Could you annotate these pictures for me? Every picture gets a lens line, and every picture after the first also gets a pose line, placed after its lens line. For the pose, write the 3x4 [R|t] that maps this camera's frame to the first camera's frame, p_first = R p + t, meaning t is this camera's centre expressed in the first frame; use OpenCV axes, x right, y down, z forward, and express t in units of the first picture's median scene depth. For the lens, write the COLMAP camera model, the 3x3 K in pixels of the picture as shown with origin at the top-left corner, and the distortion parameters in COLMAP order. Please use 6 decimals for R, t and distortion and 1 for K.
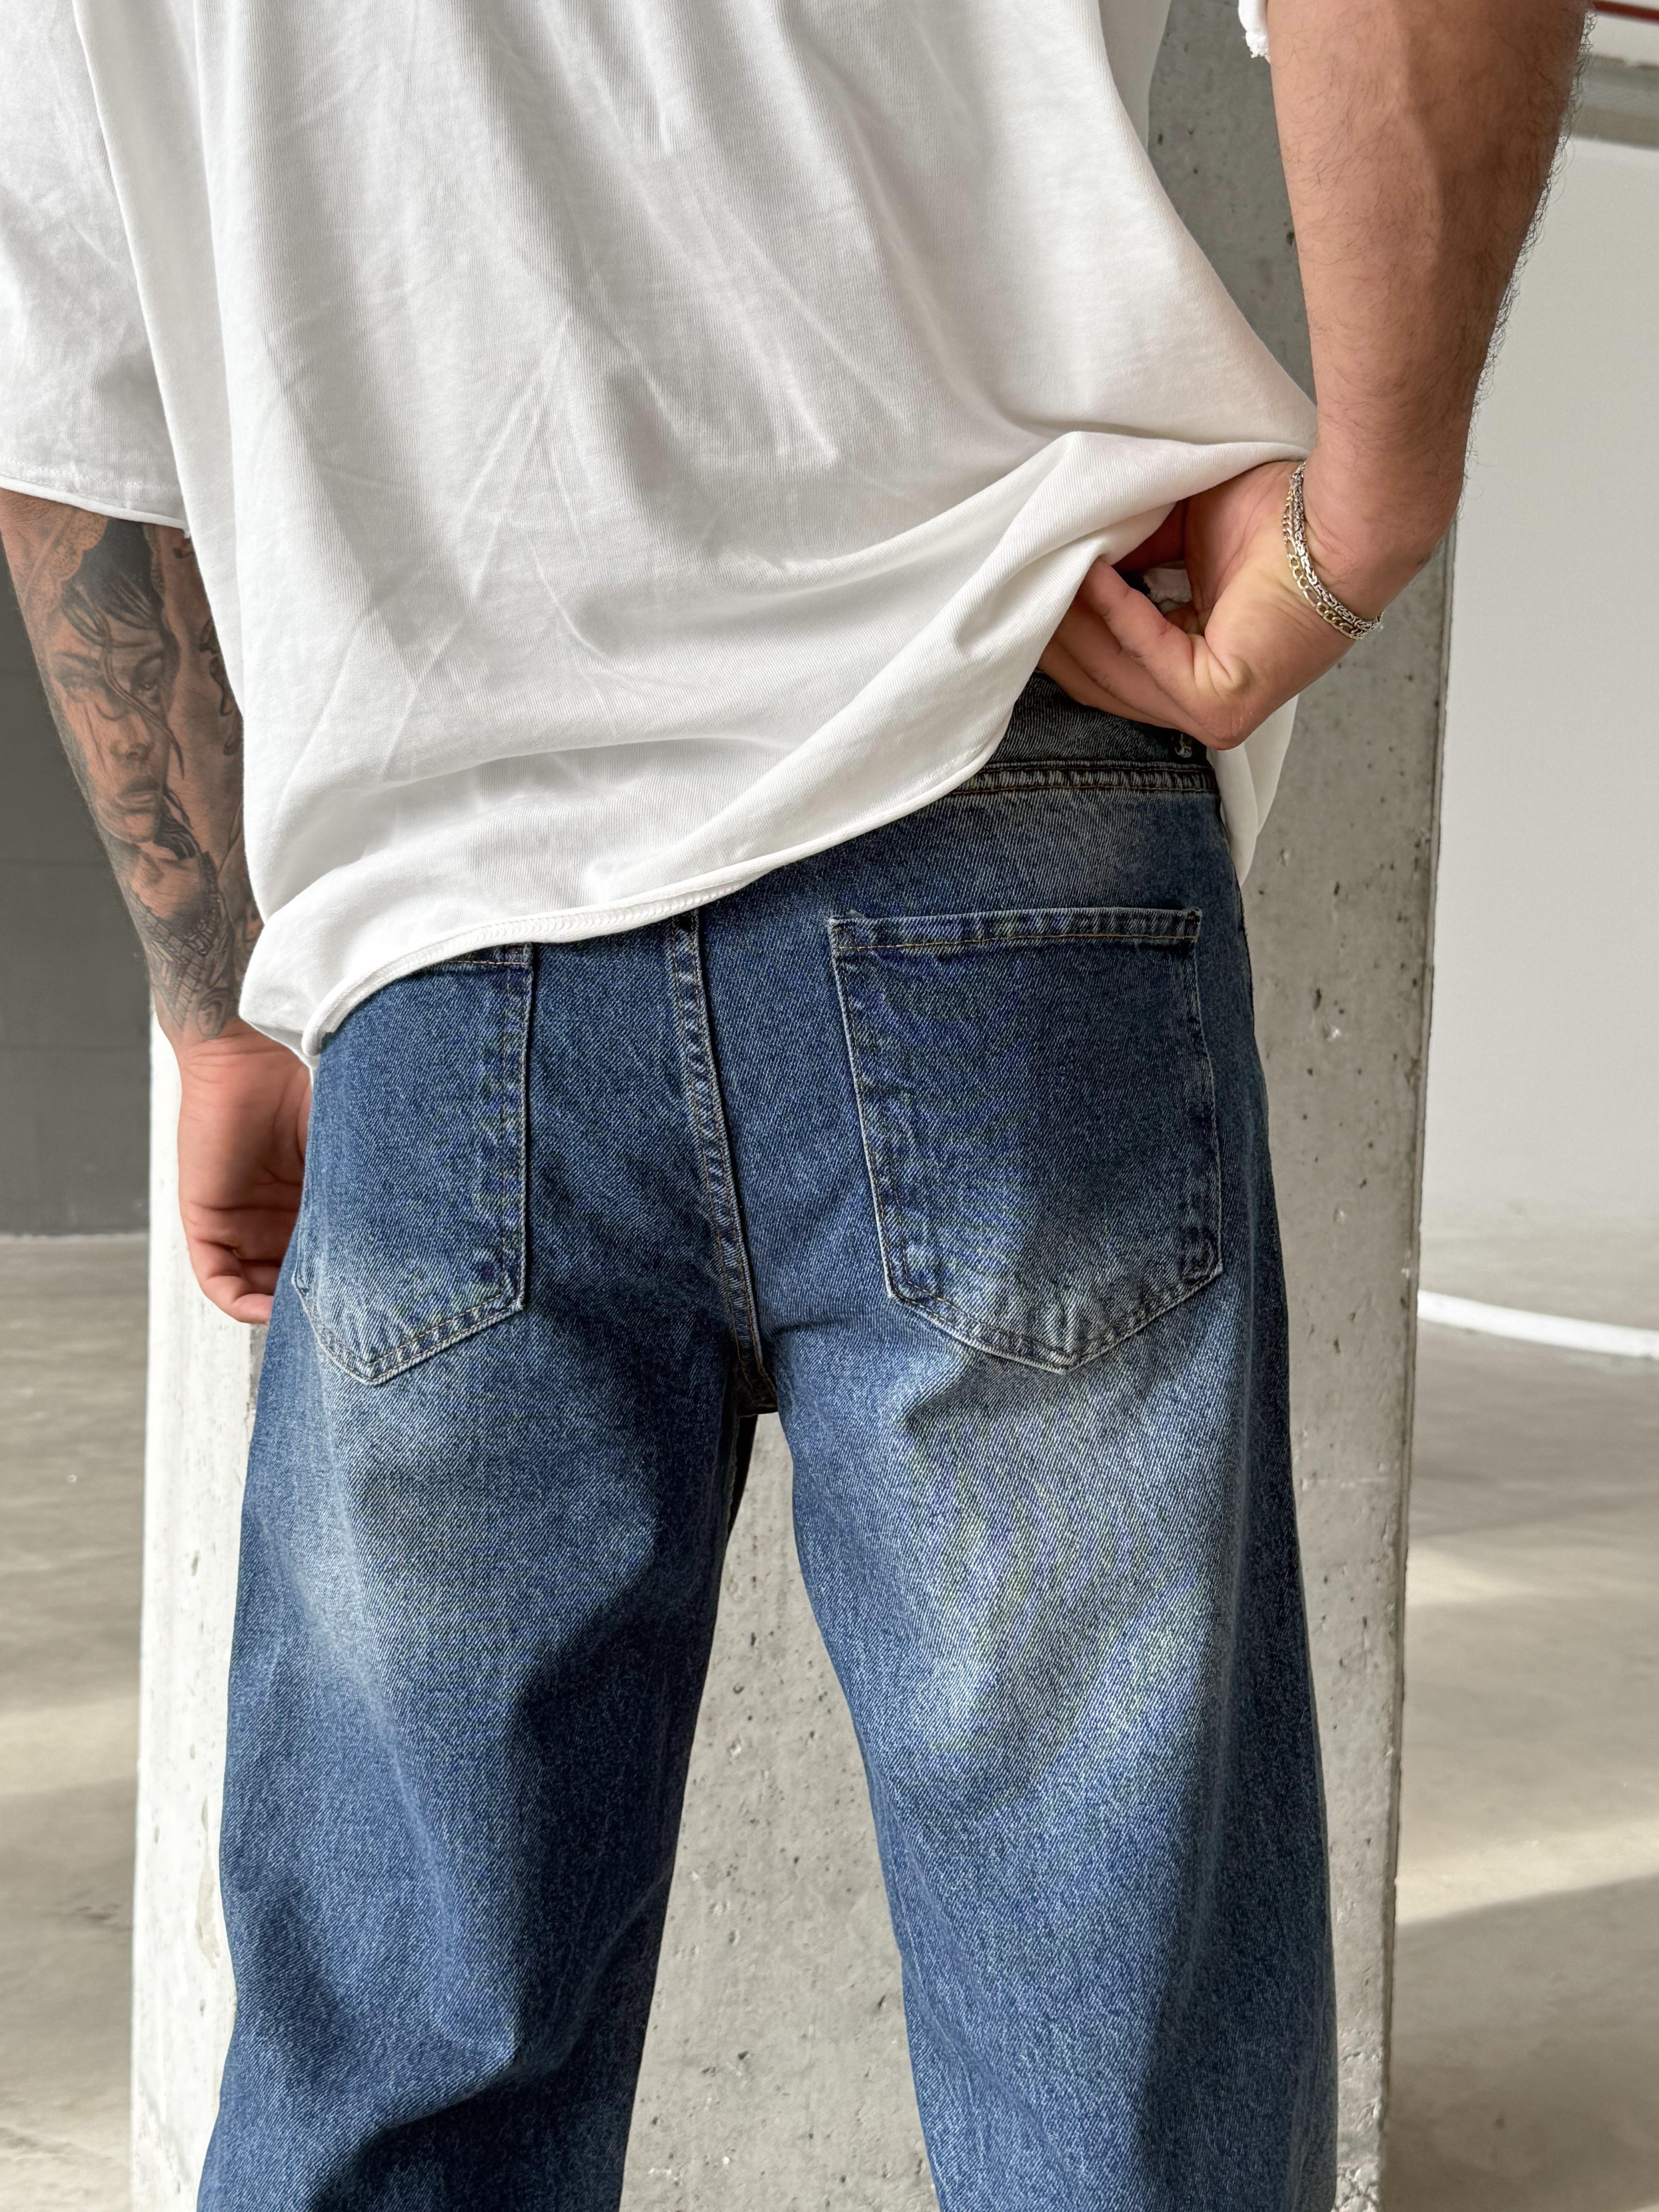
lens RADIAL K [[2737.6, 0, 829.3], [0, 2737.6, 1121.9], [0, 0, 1]] dist [0.223652, -0.508329]
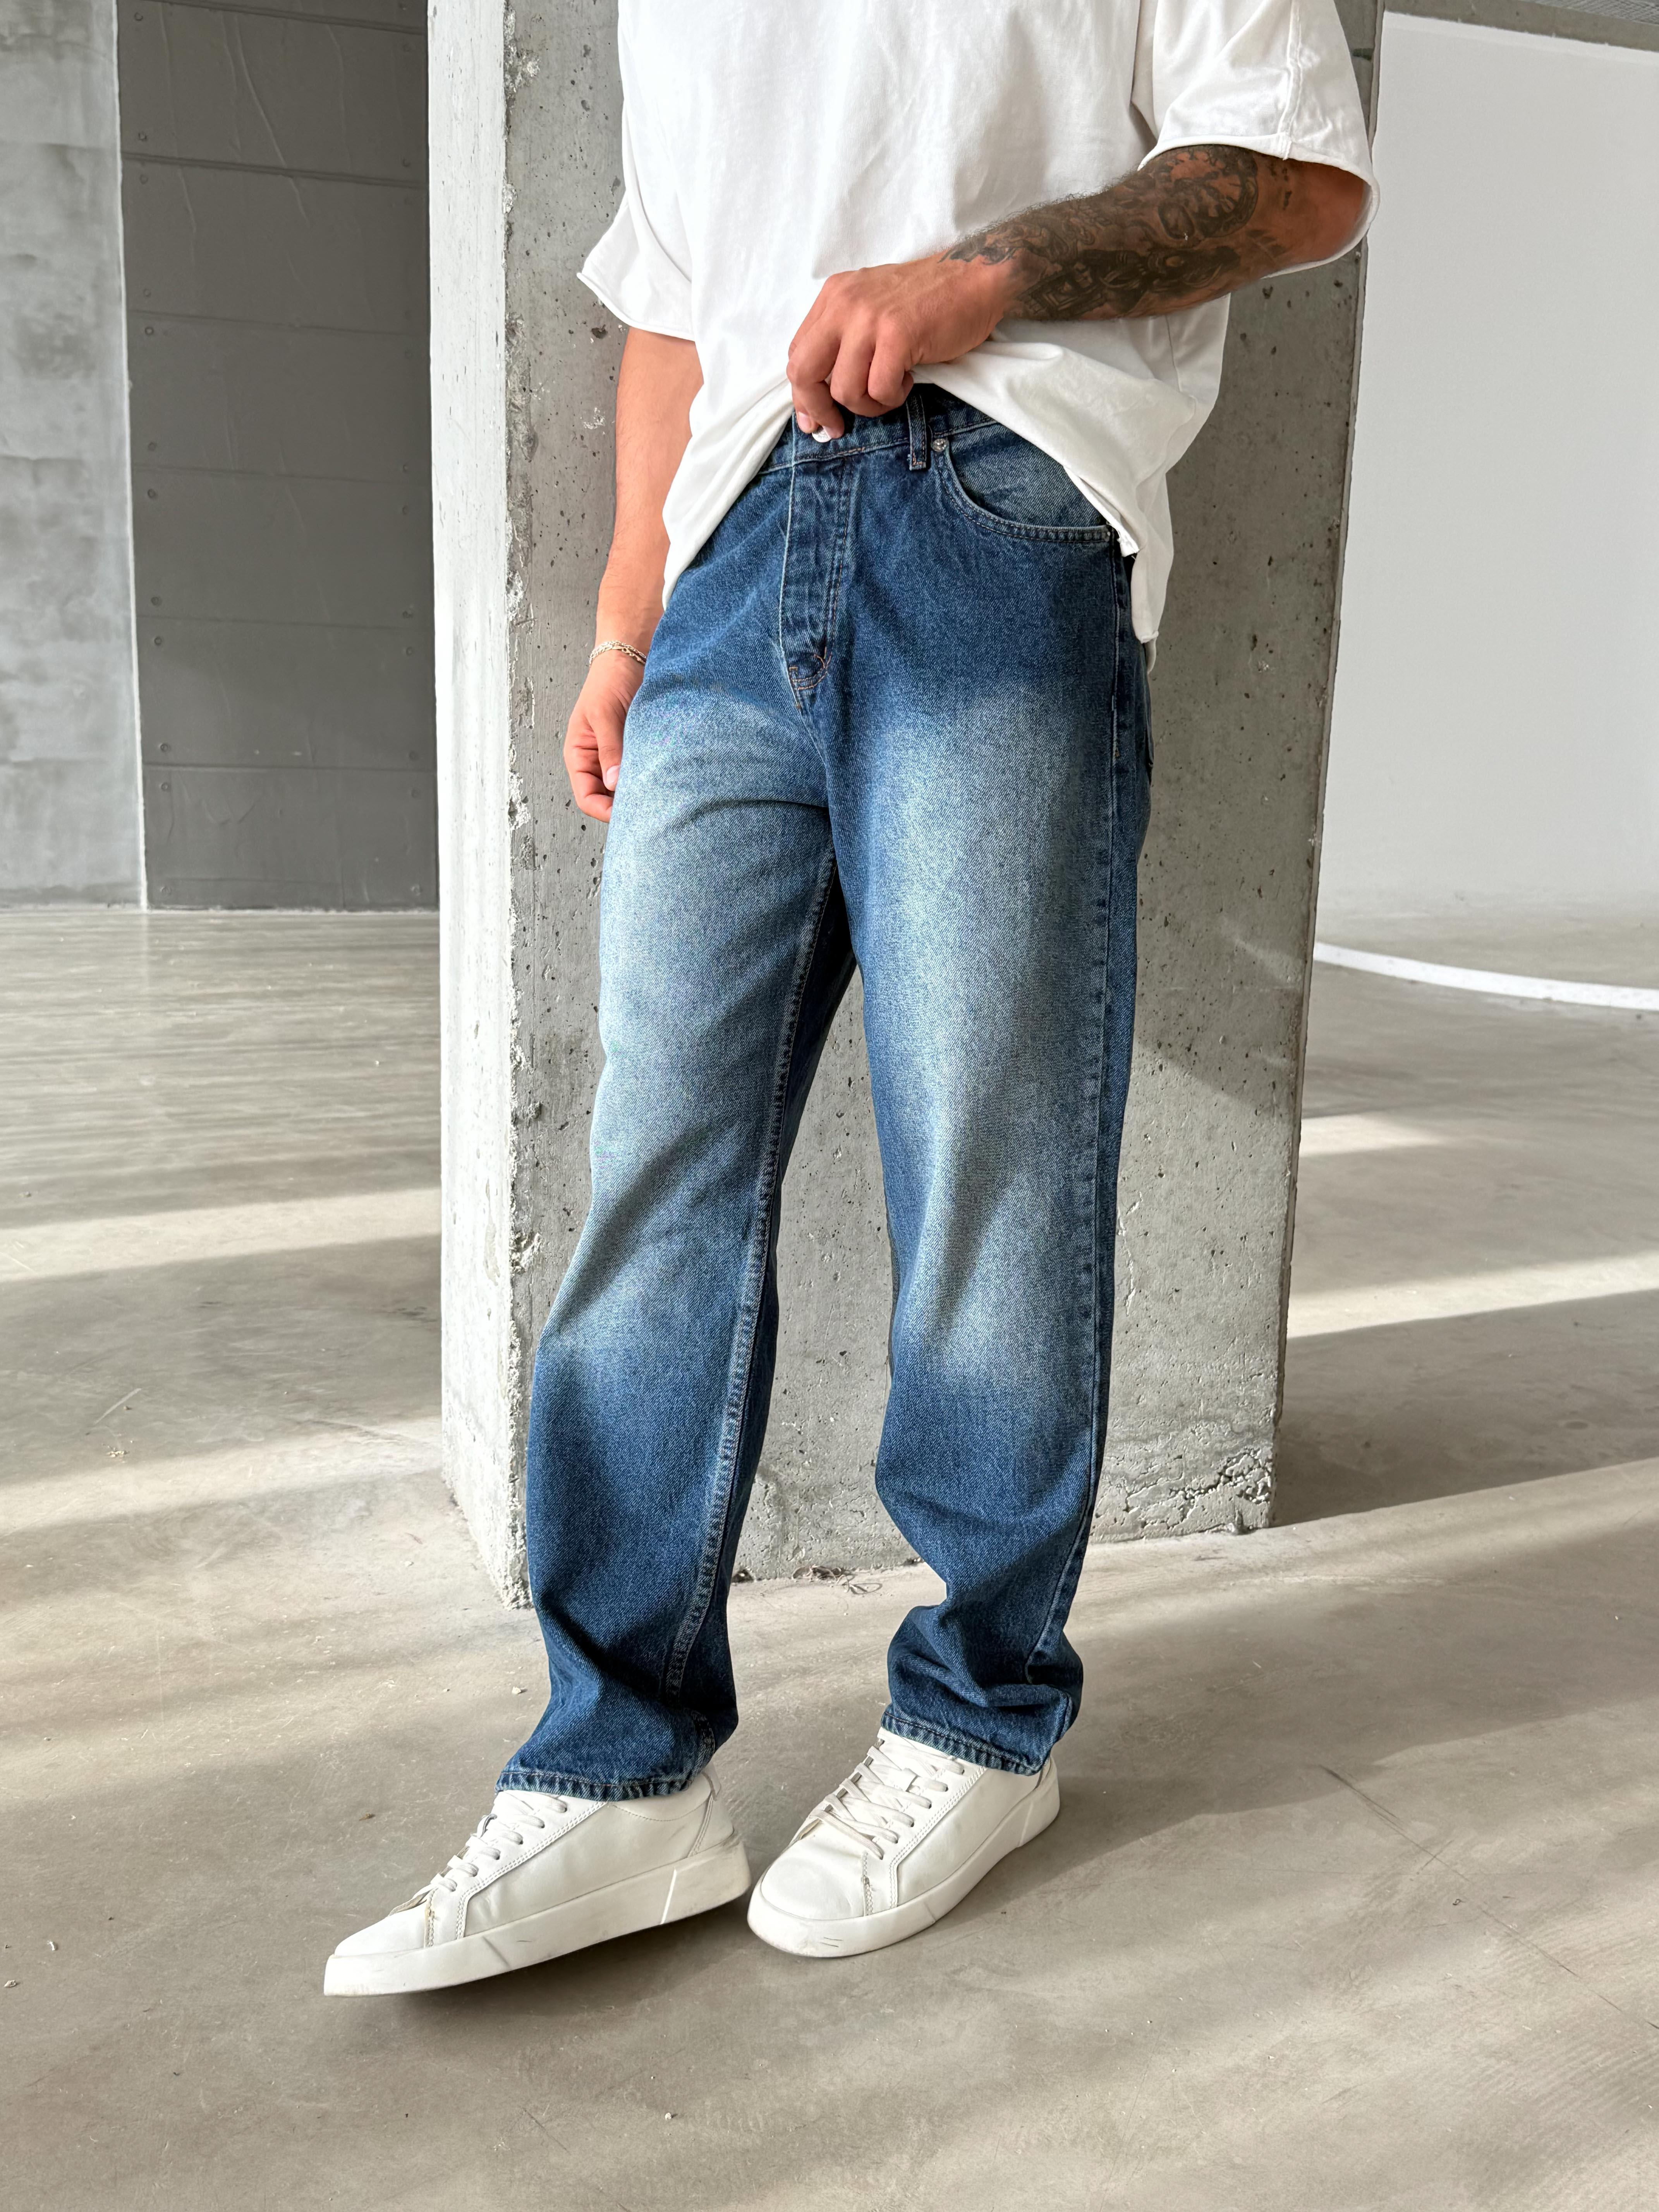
lens RADIAL K [[2123.0, 0, 836.7], [0, 2123.0, 1101.0], [0, 0, 1]] dist [0.205115, -0.436530]
pose [[0.998899, 0.007507, -0.046313, 0.016804], [-0.002329, 0.993832, 0.110873, 0.065878], [0.046860, -0.110643, 0.992755, -0.125416]]
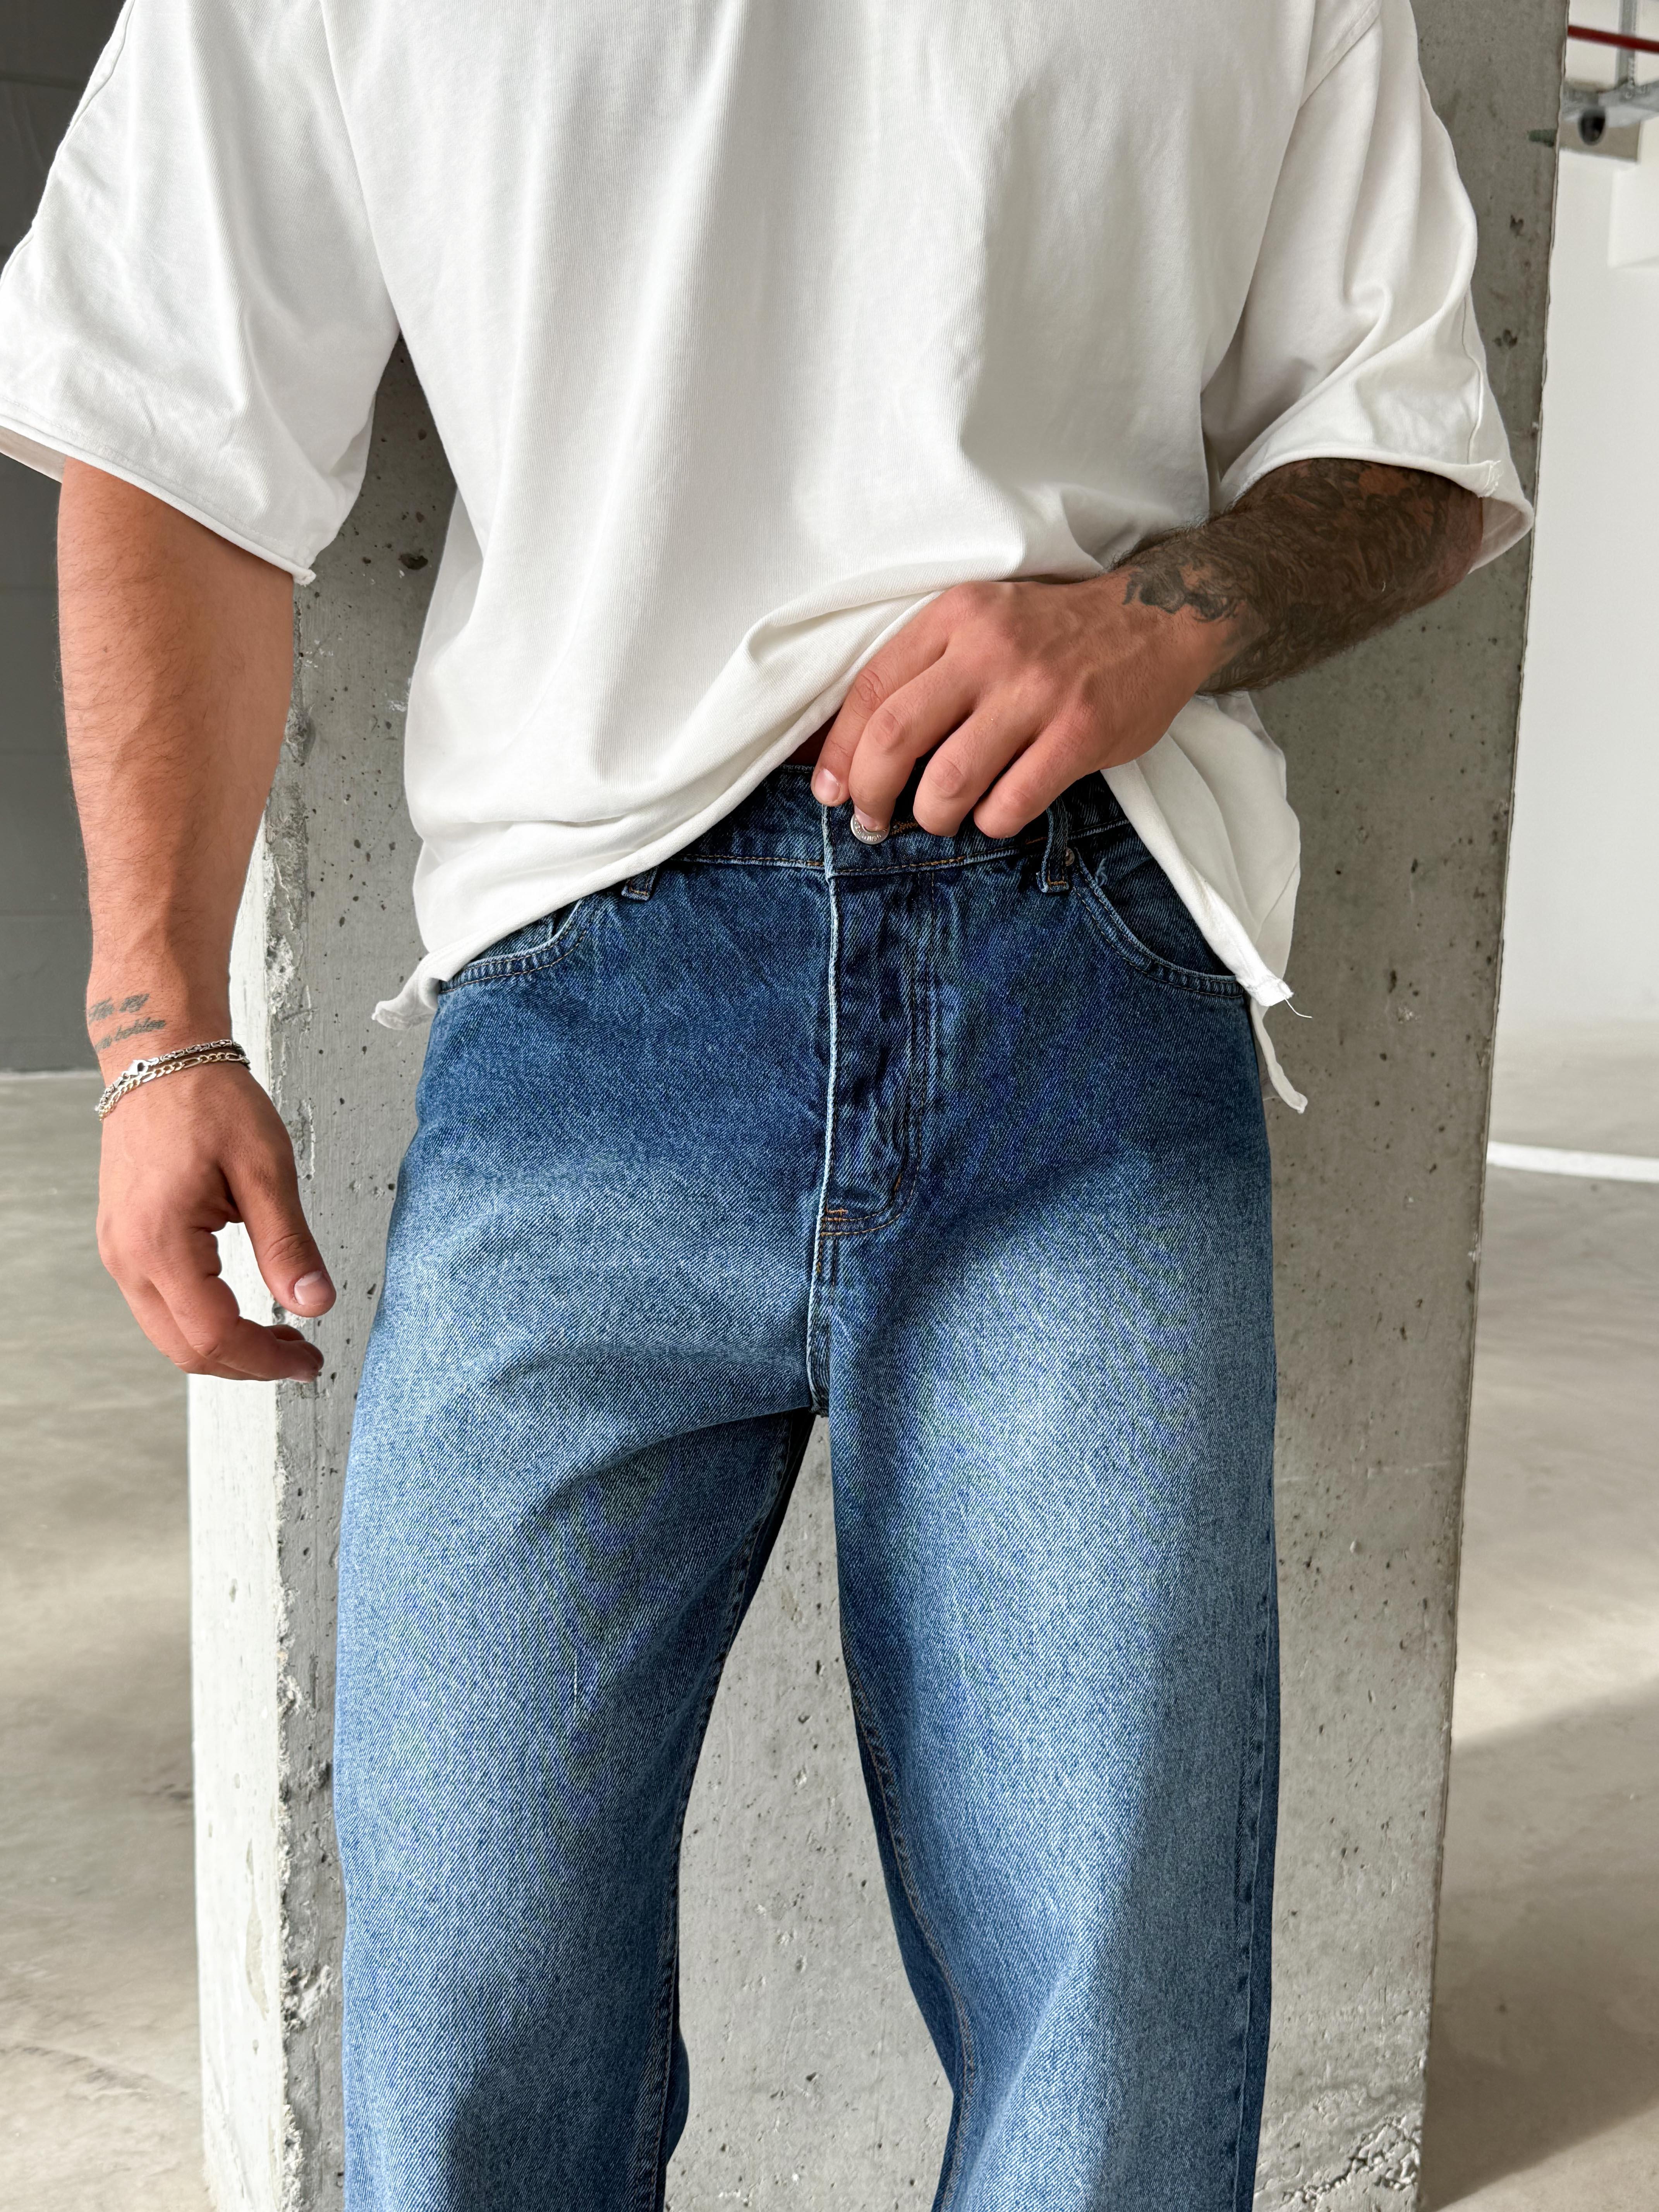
lens RADIAL K [[2122.7, 0, 836.7], [0, 2122.7, 1112.6], [0, 0, 1]] dist [0.193781, -0.393483]
pose [[0.999729, -0.010625, 0.020721, -0.032232], [0.008857, 0.996458, 0.083620, -0.062507], [-0.021536, -0.083414, 0.996282, 0.250965]]
